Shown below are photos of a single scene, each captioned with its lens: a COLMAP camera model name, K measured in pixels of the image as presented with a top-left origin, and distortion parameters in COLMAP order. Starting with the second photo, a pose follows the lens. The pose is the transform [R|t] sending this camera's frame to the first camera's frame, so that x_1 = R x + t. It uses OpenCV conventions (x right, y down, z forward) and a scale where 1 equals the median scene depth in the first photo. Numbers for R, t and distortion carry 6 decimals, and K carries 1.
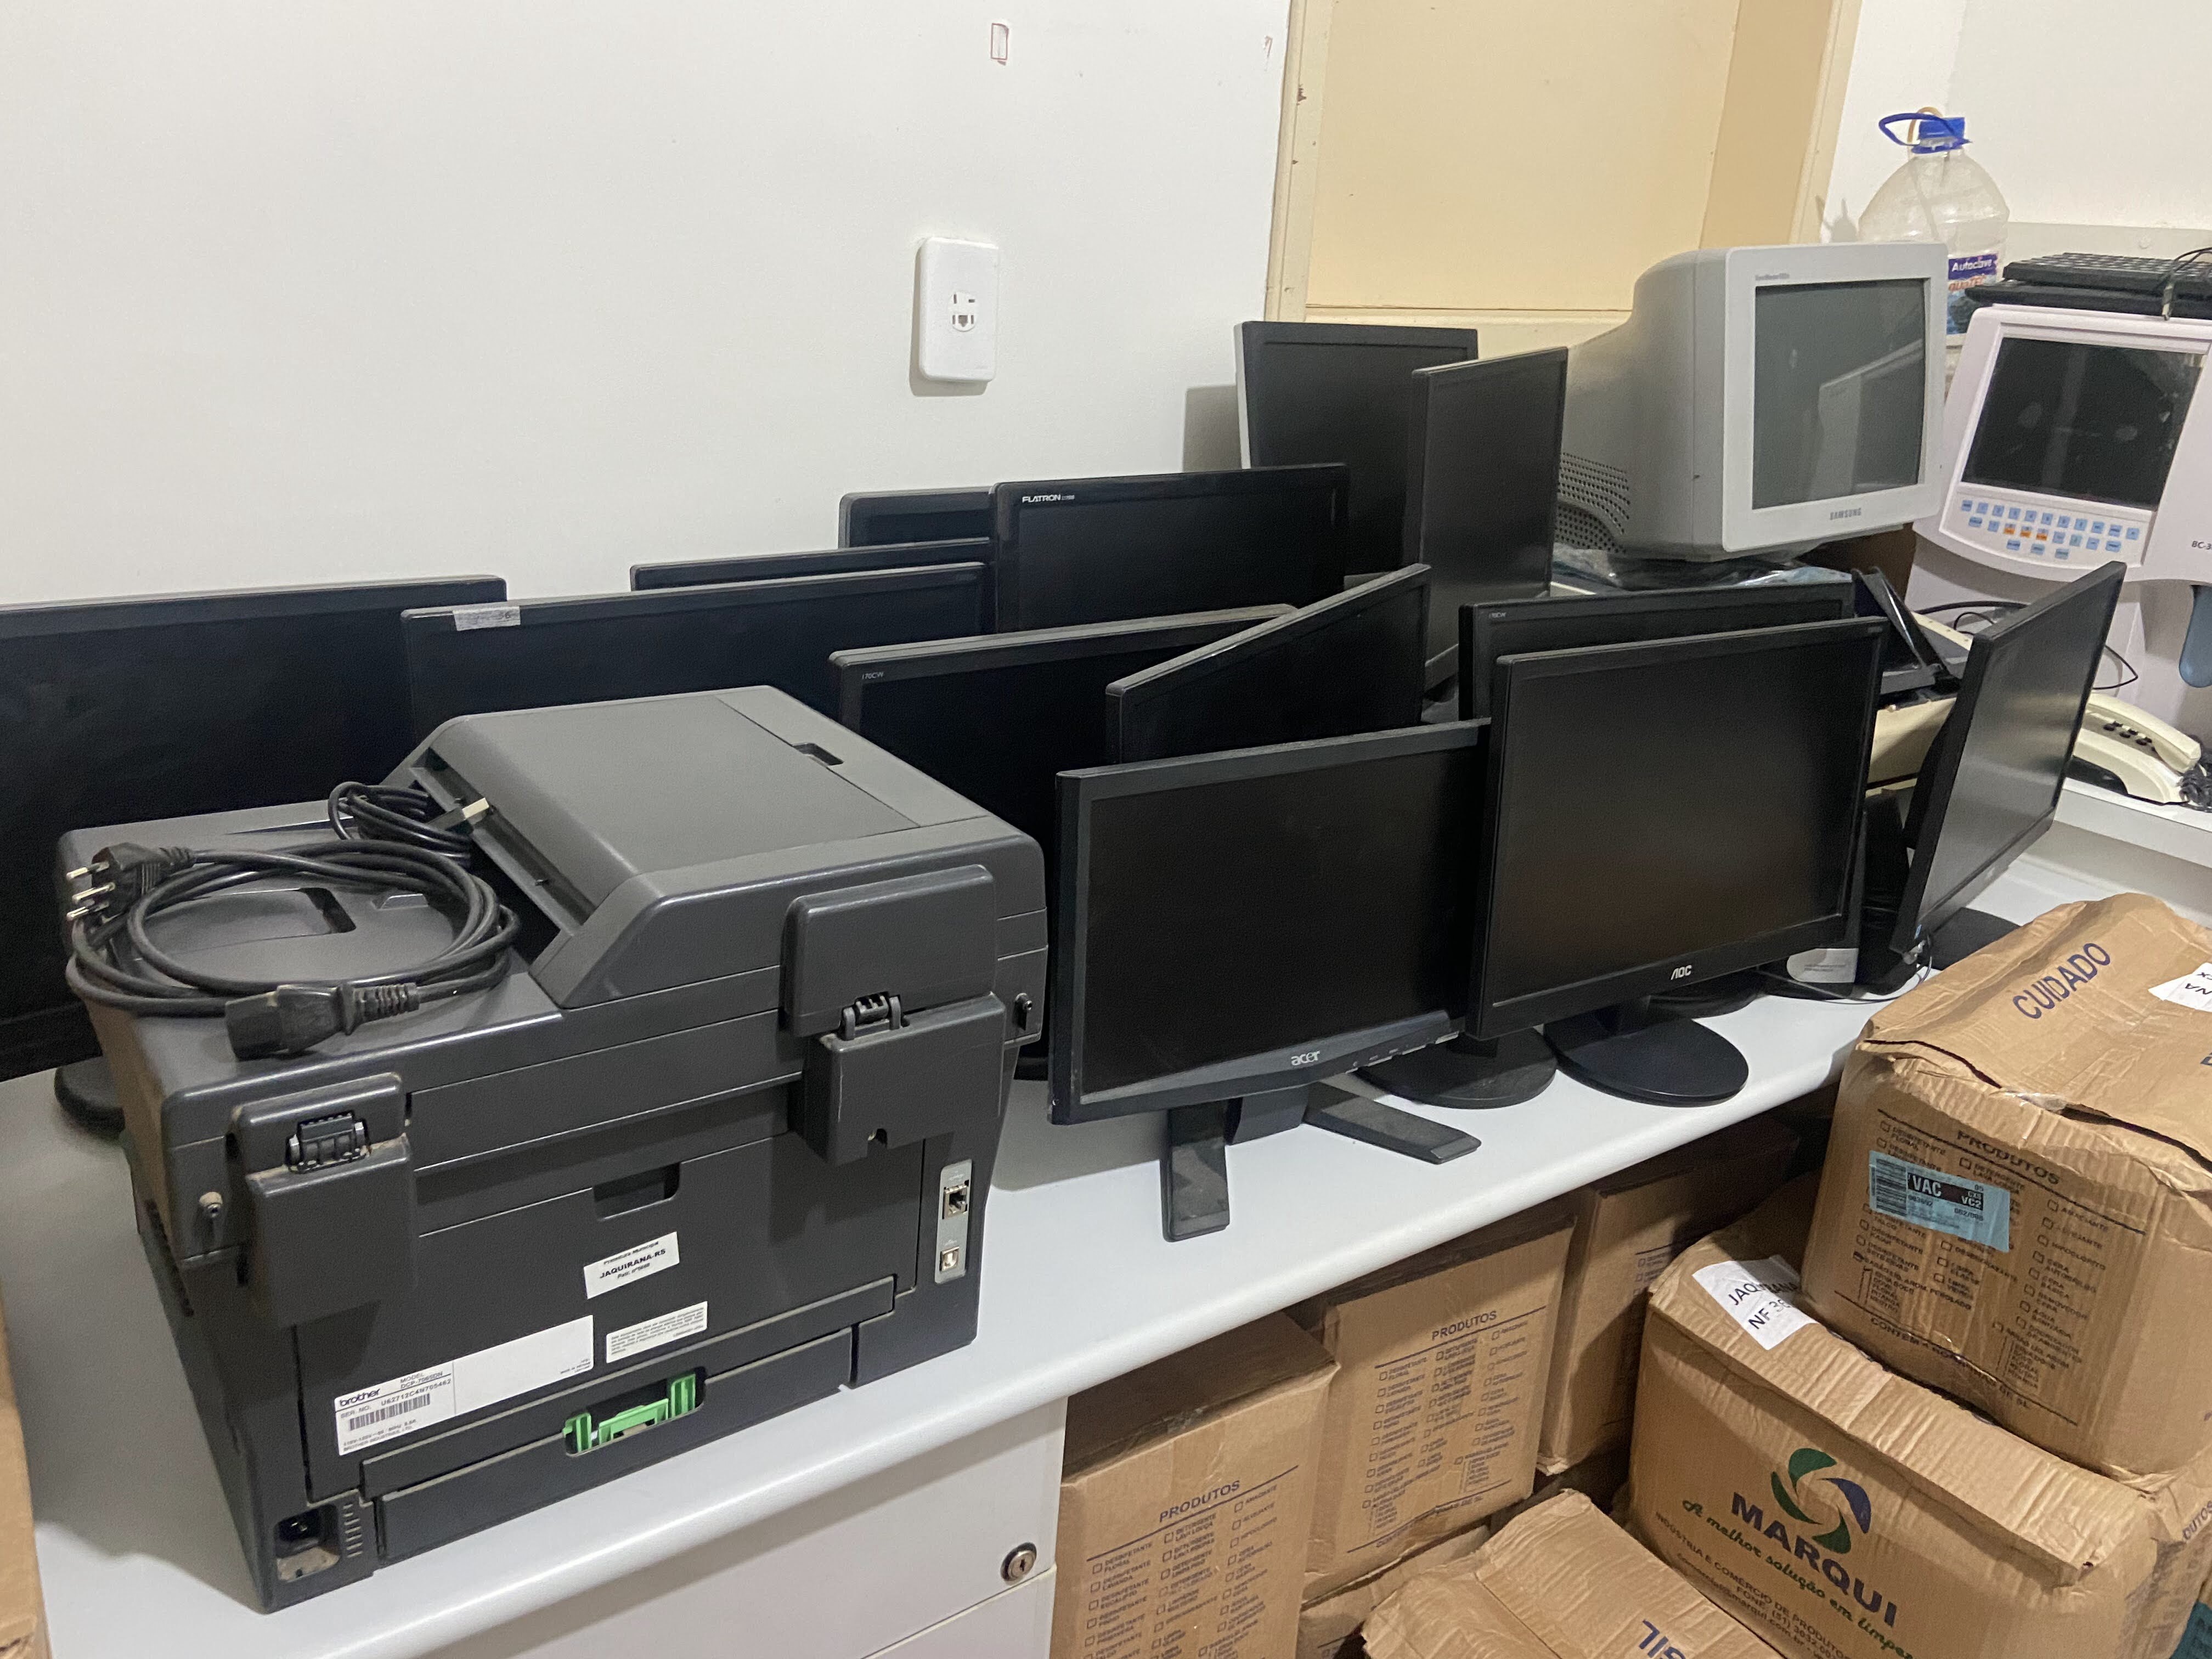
lens RADIAL K [[1655.8, 0, 1107.0], [0, 1655.8, 811.7], [0, 0, 1]] dist [0.117639, -0.150817]
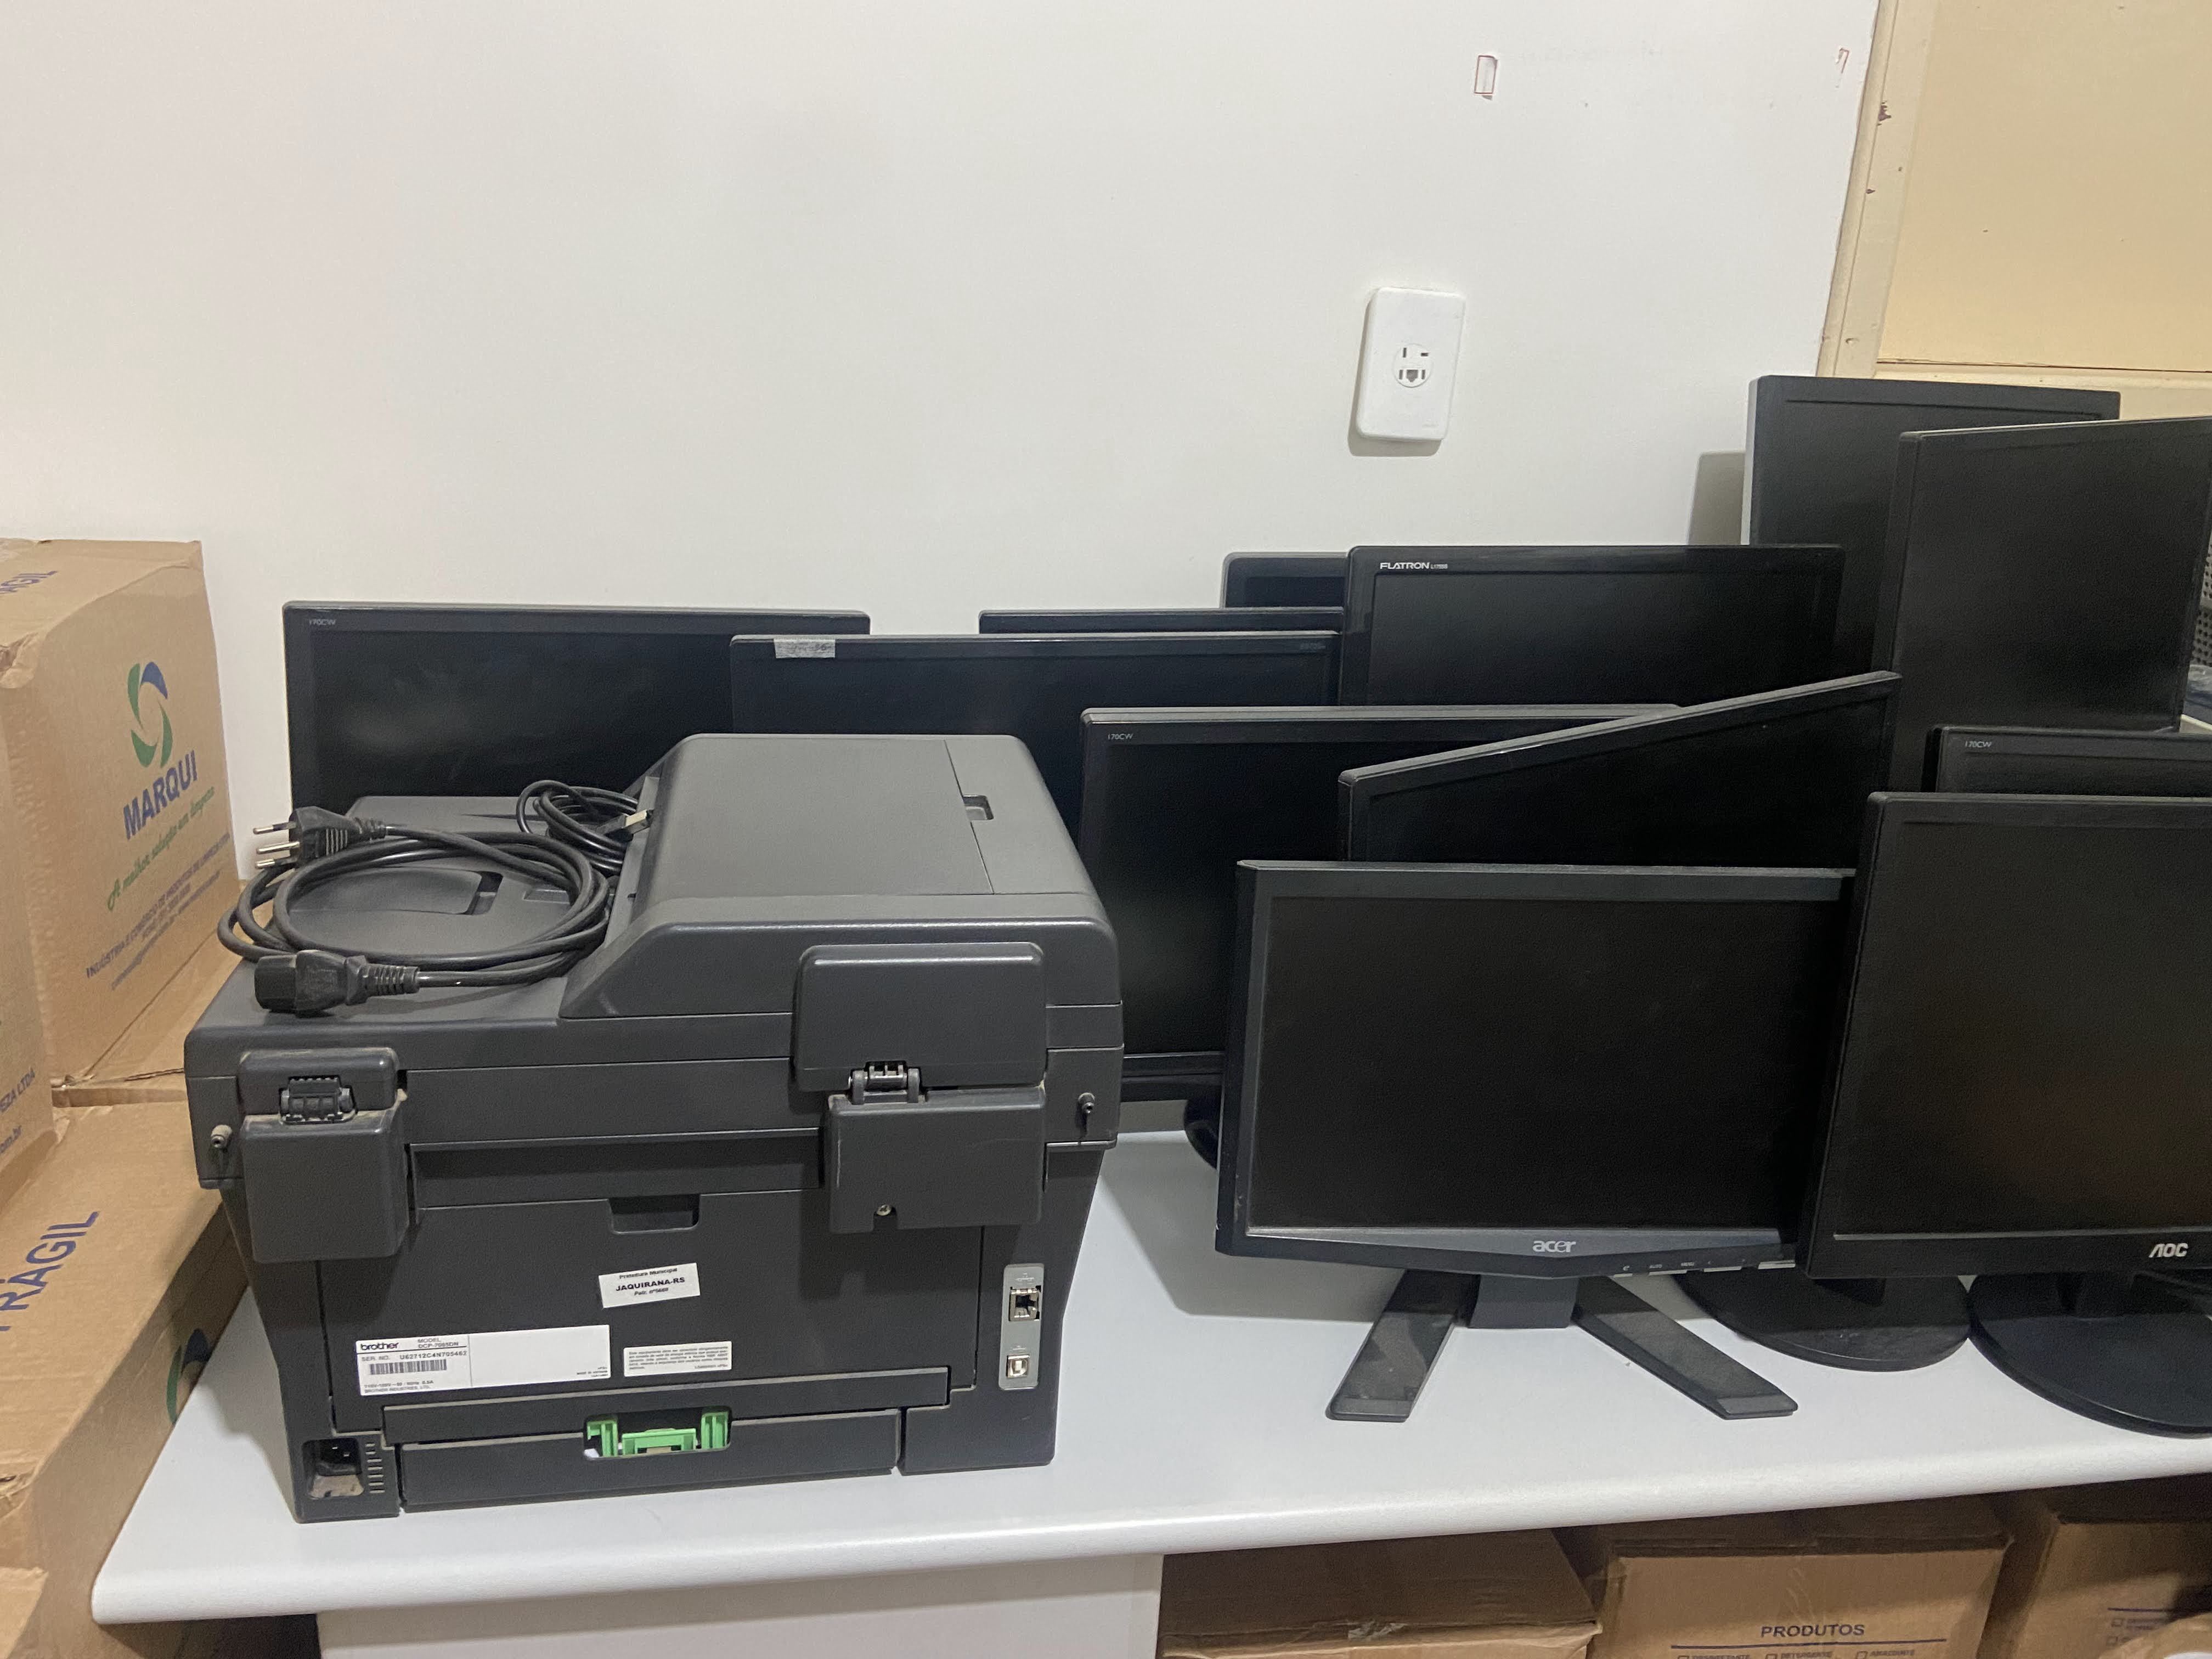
lens RADIAL K [[1655.8, 0, 1084.2], [0, 1655.8, 829.4], [0, 0, 1]] dist [0.117639, -0.150817]
pose [[0.894545, 0.122645, -0.429822, 0.209132], [-0.136828, 0.990593, -0.002113, -0.020066], [0.425520, 0.060702, 0.902911, 0.114150]]
